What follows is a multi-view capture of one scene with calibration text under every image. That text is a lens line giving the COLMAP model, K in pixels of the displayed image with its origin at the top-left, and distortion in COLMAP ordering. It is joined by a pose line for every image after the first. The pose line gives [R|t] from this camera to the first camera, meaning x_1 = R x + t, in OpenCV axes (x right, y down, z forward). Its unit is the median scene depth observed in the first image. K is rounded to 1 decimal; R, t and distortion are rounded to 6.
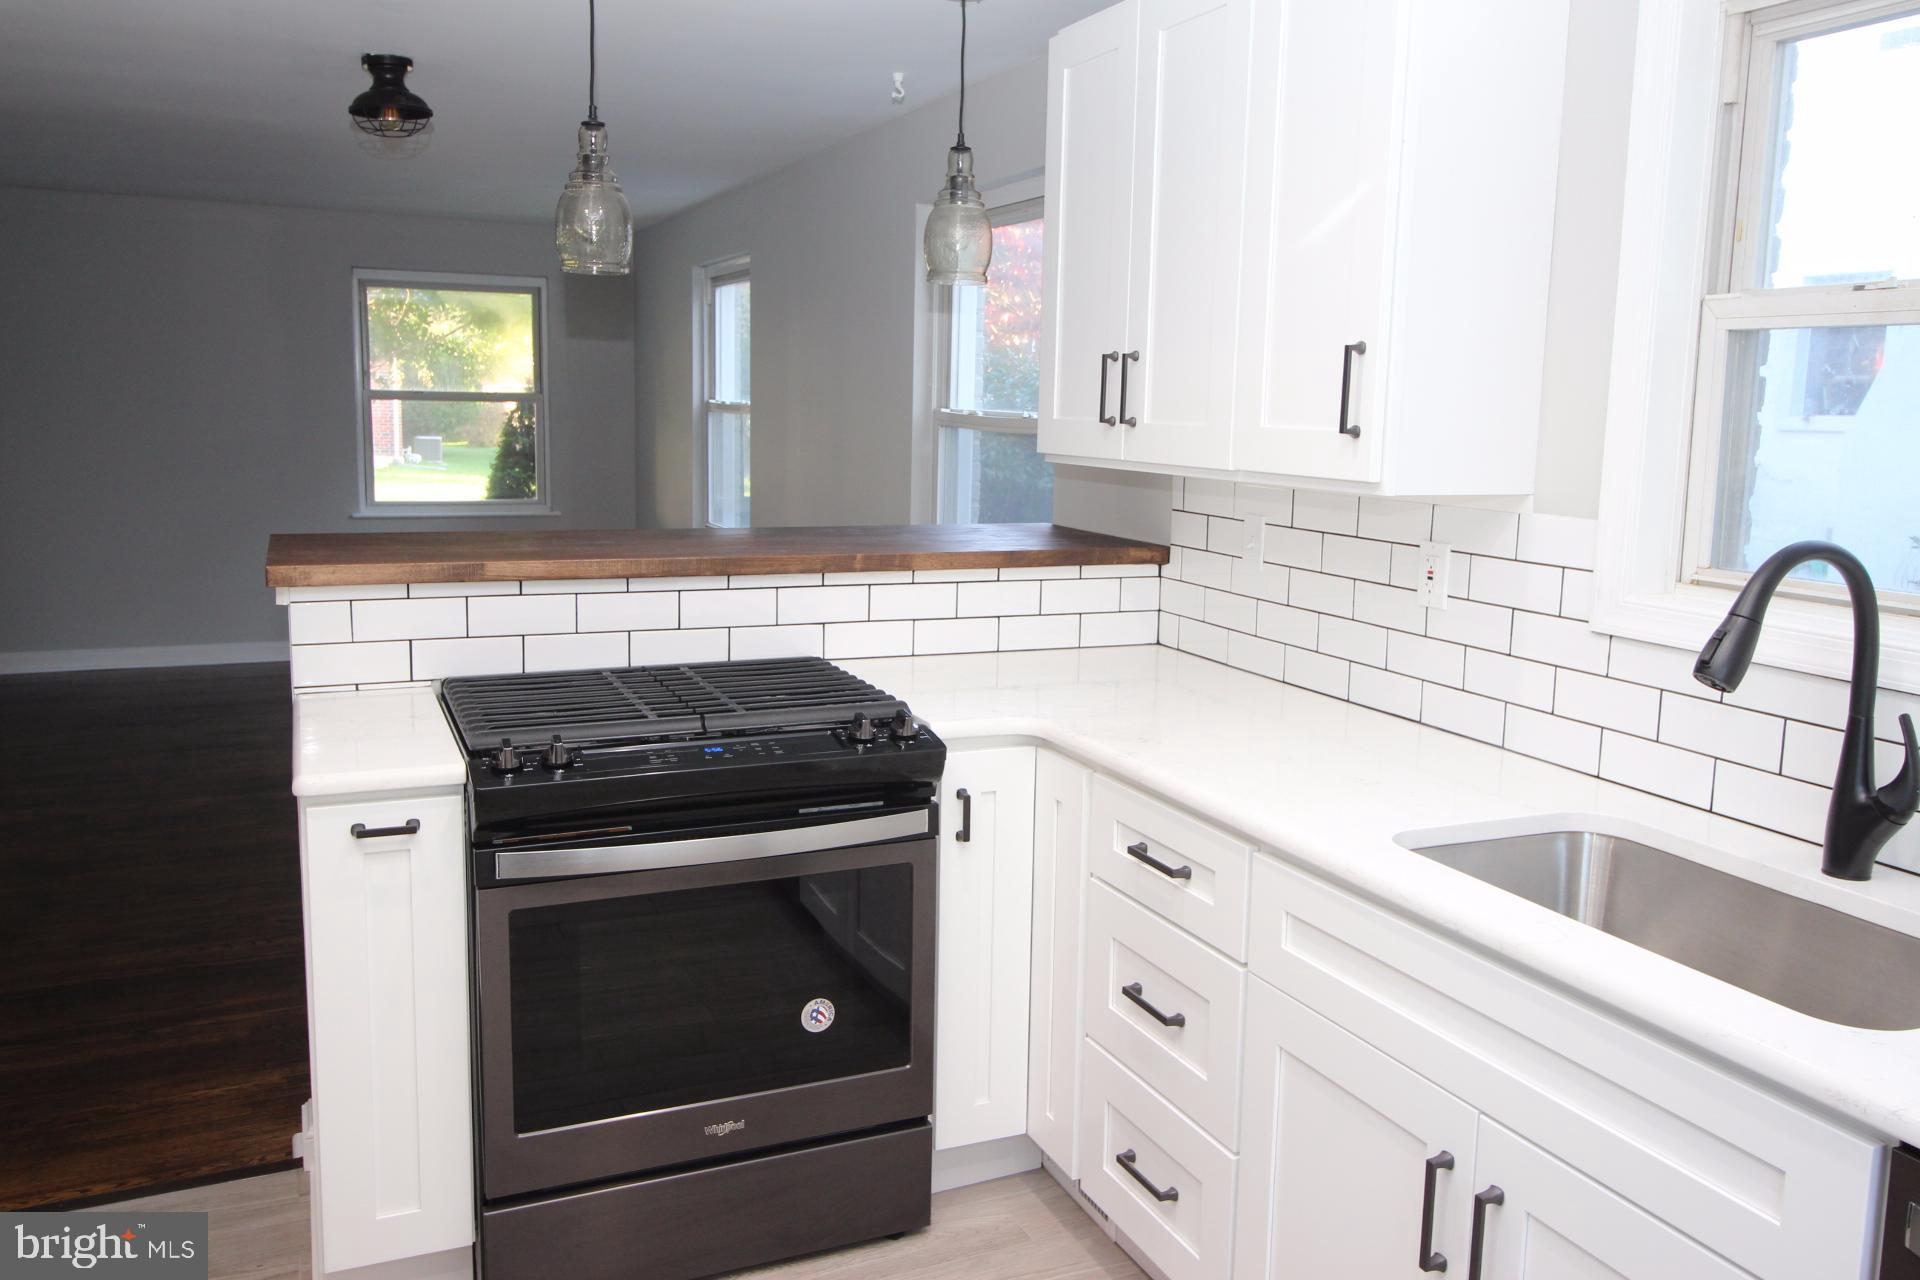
lens RADIAL K [[1508.1, 0, 977.8], [0, 1508.1, 611.4], [0, 0, 1]] dist [0.005685, -0.001694]
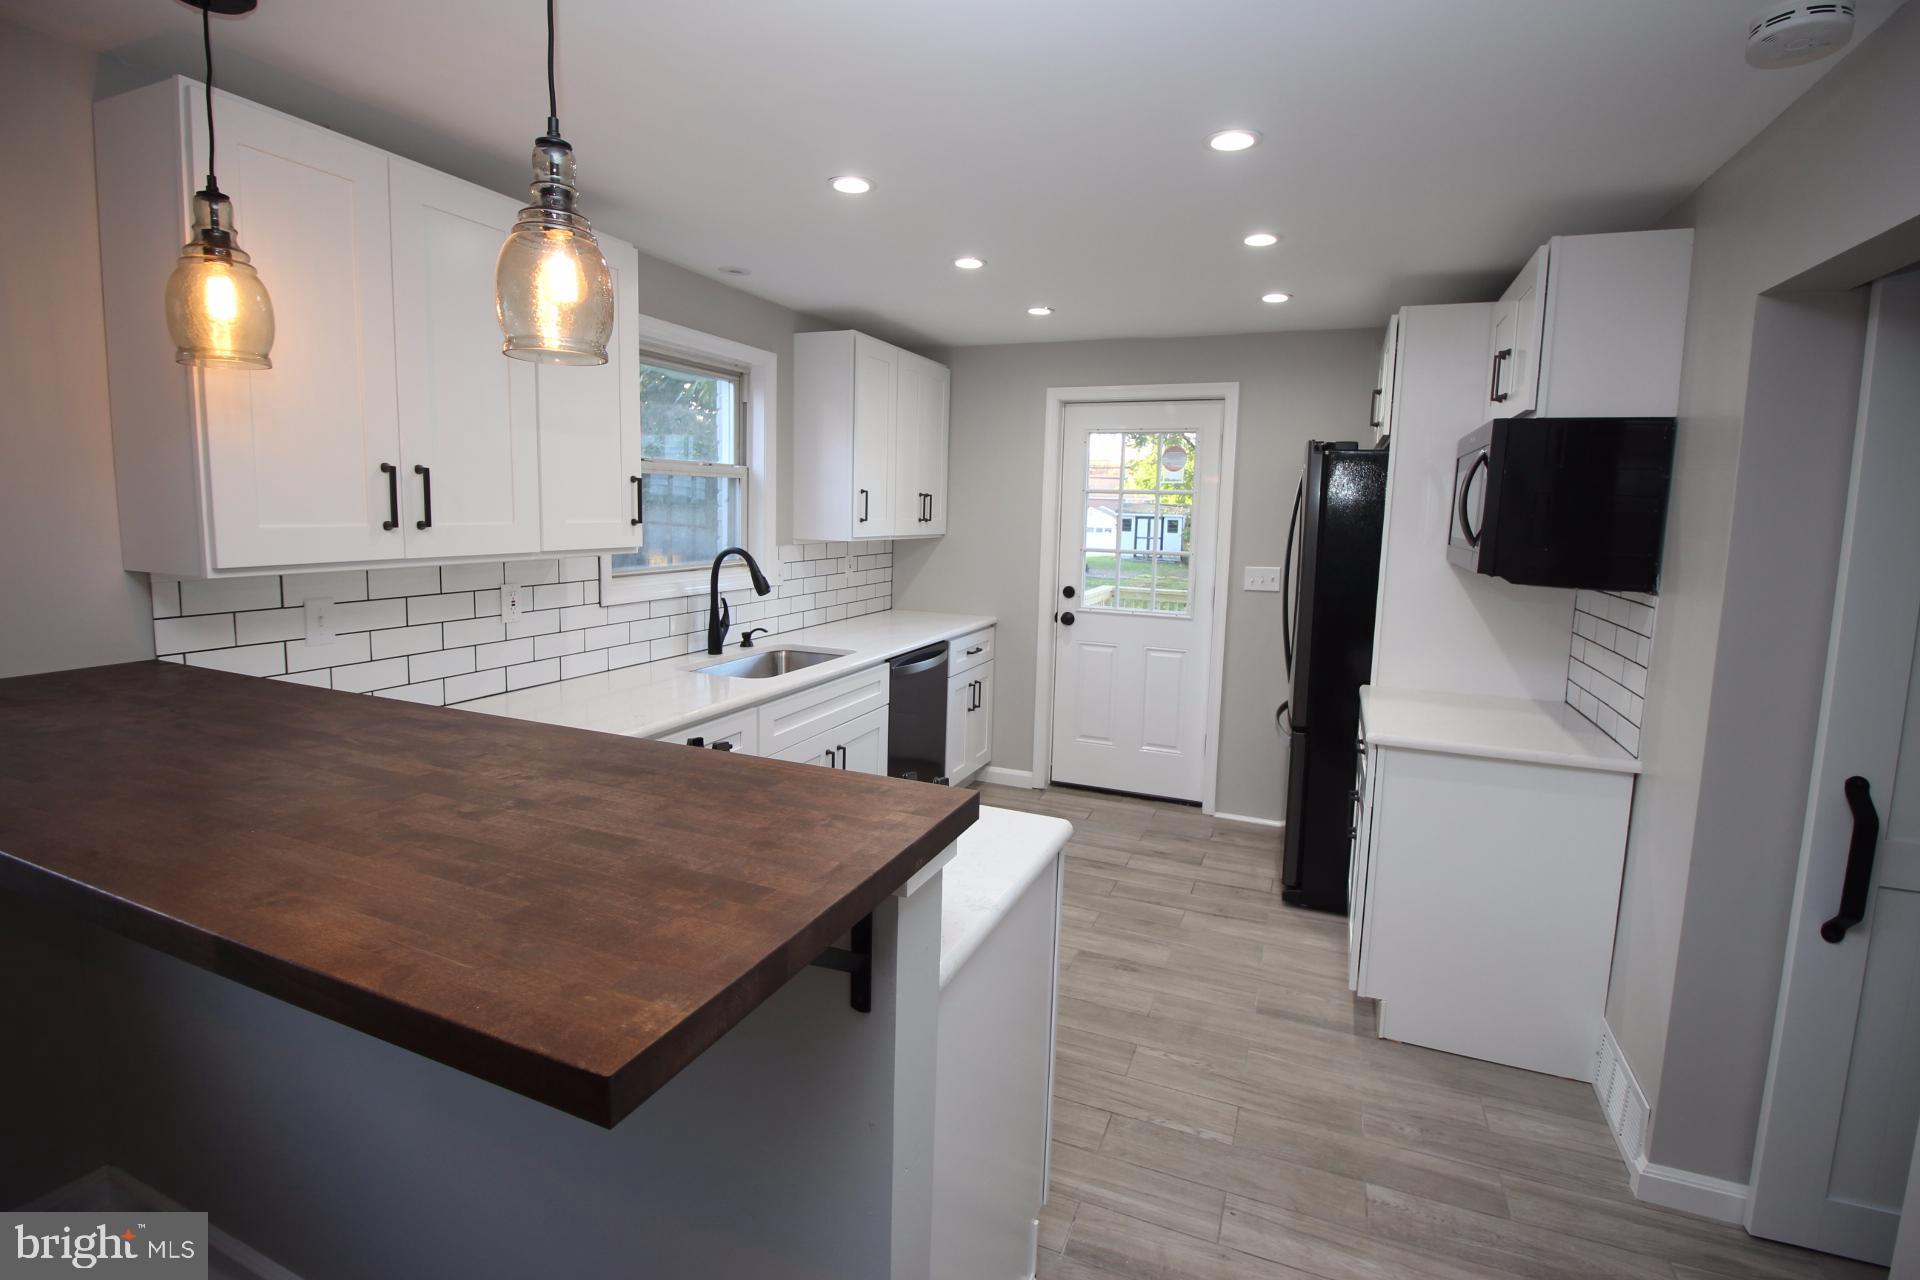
lens RADIAL K [[889.4, 0, 968.3], [0, 889.4, 606.5], [0, 0, 1]] dist [-0.003785, -0.010356]
pose [[-0.683685, -0.123904, 0.719182, -0.663706], [0.061334, 0.972239, 0.225809, -0.184829], [-0.727195, 0.198492, -0.657106, 1.101916]]
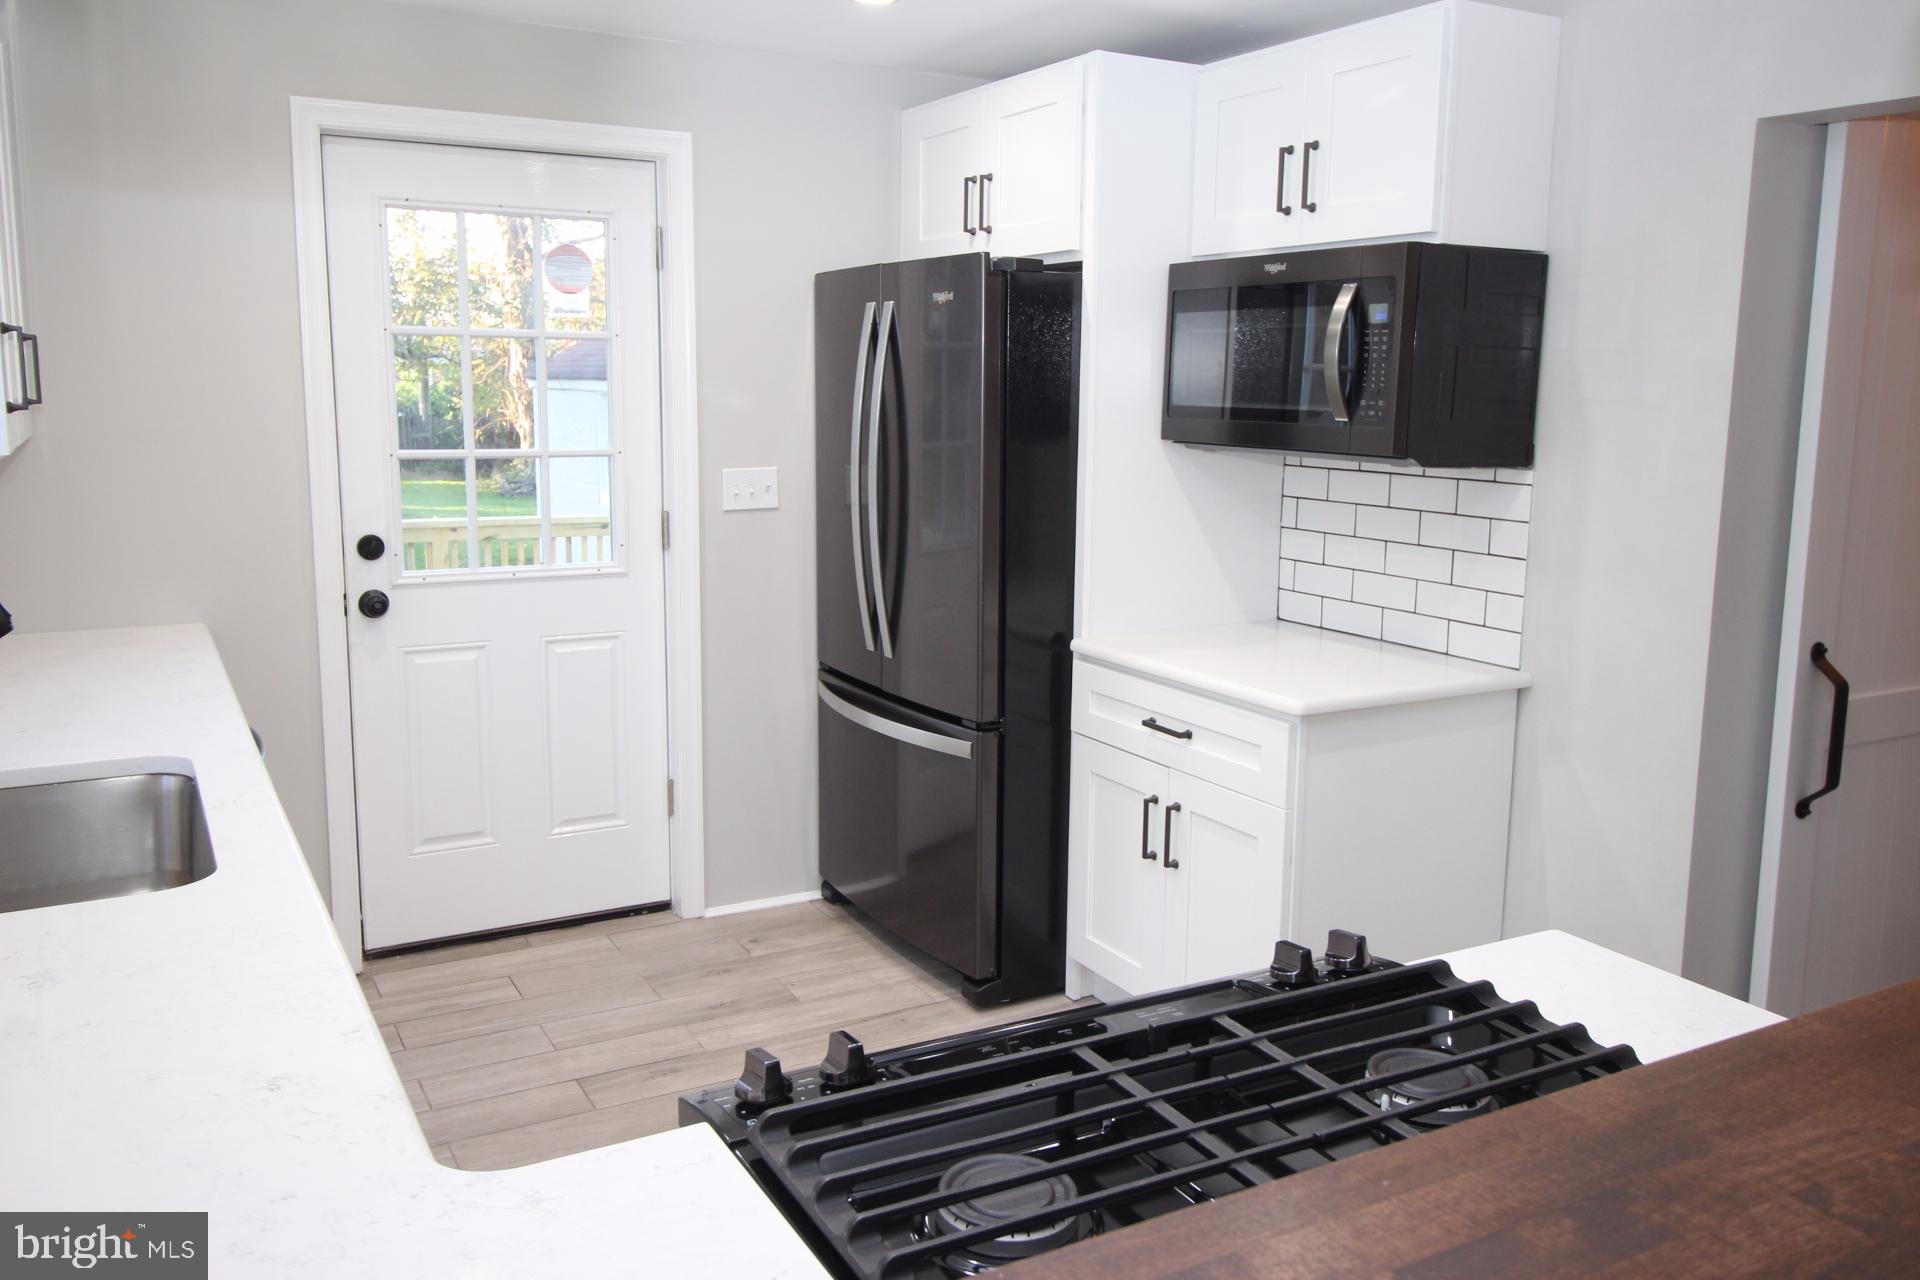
lens RADIAL K [[1508.1, 0, 972.0], [0, 1508.1, 608.6], [0, 0, 1]] dist [0.005685, -0.001694]
pose [[-0.995180, -0.023365, -0.095240, -0.054104], [-0.049819, 0.956995, 0.285796, -0.178034], [0.084466, 0.289163, -0.953546, 1.181025]]
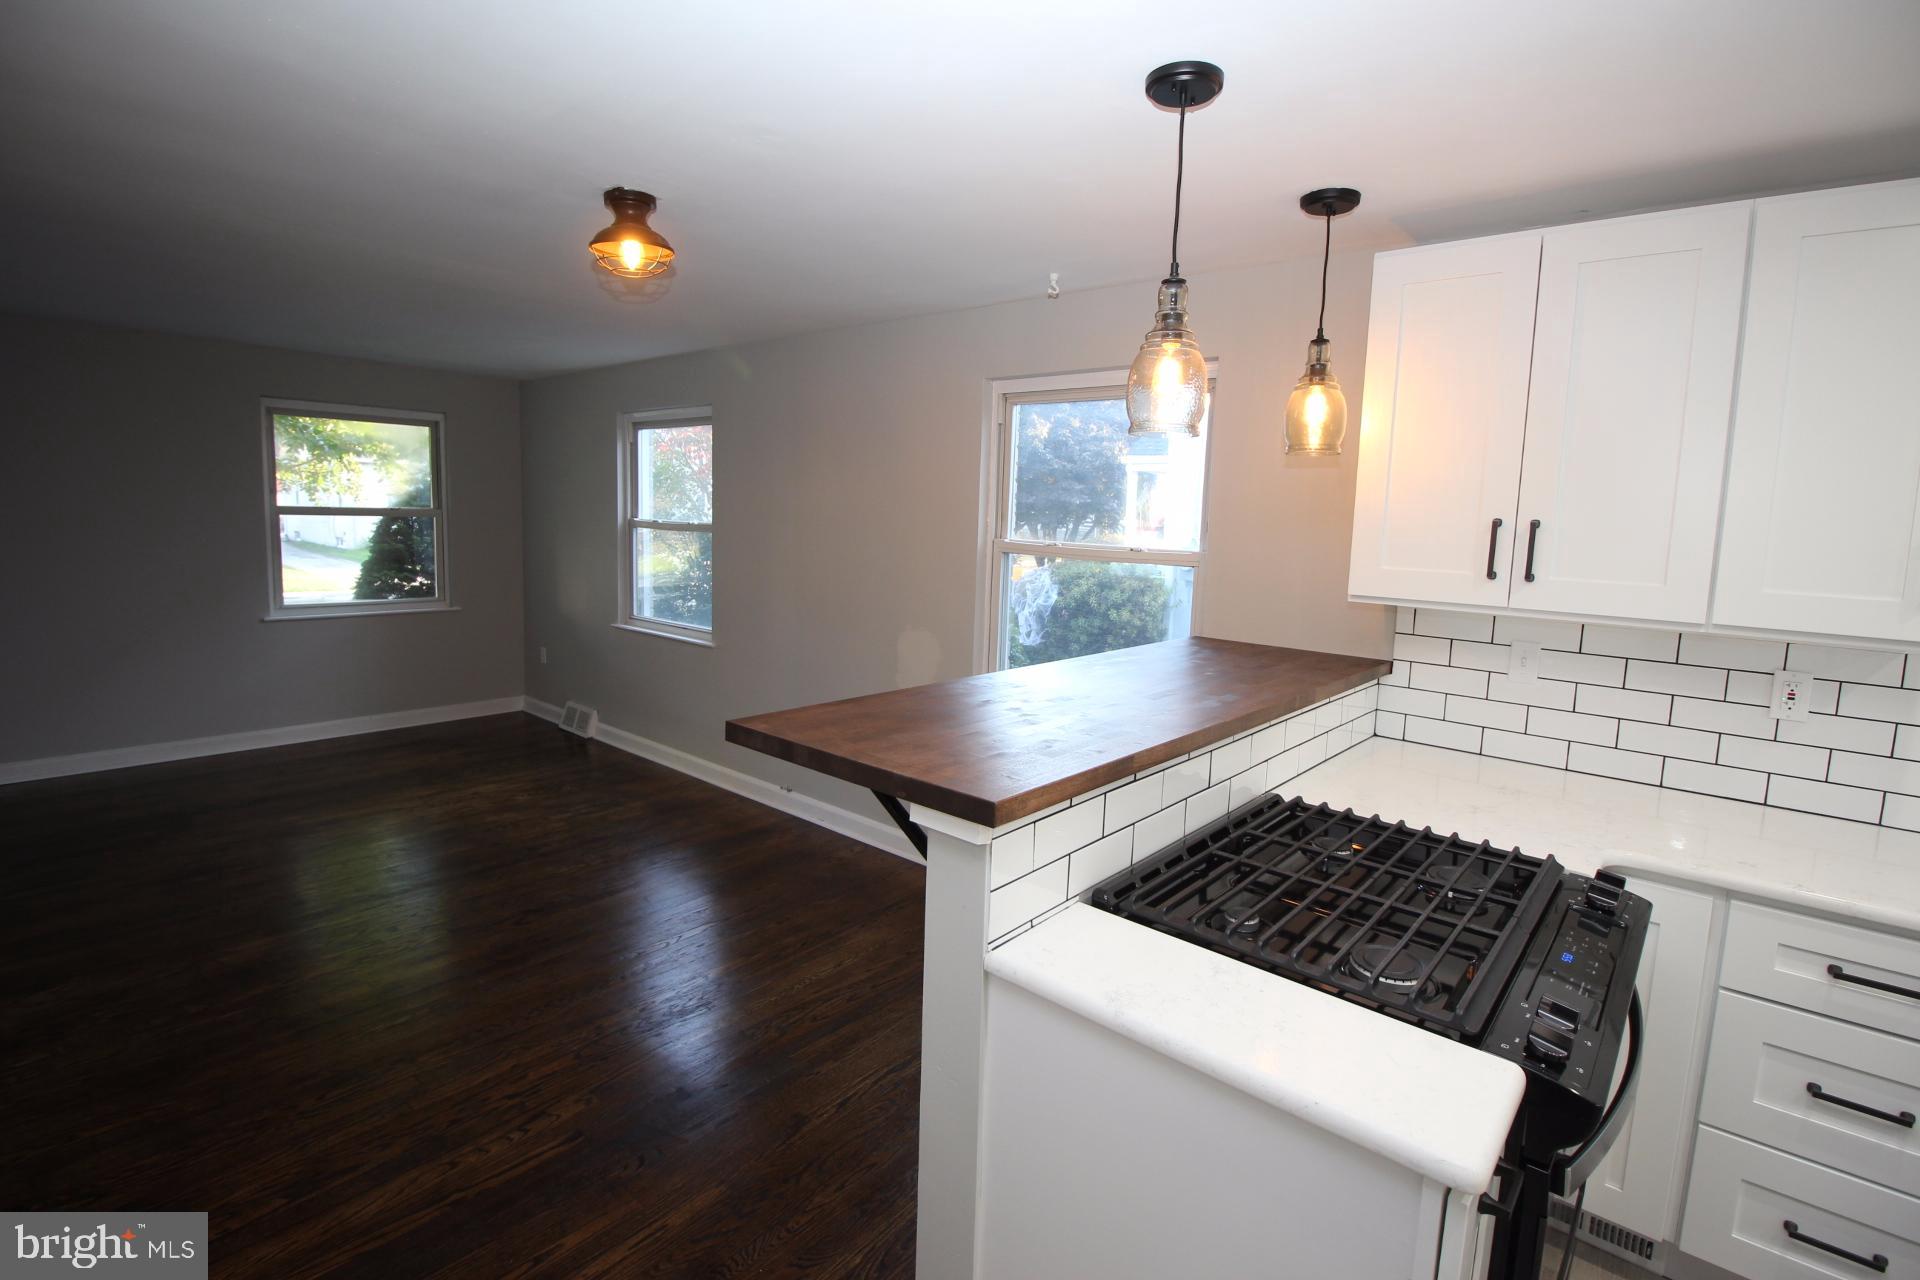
lens RADIAL K [[889.4, 0, 970.6], [0, 889.4, 609.2], [0, 0, 1]] dist [-0.003785, -0.010356]
pose [[0.904534, -0.037274, 0.424769, -0.583520], [0.045638, 0.998913, -0.009528, -0.108225], [-0.423952, 0.028004, 0.905252, 0.516122]]
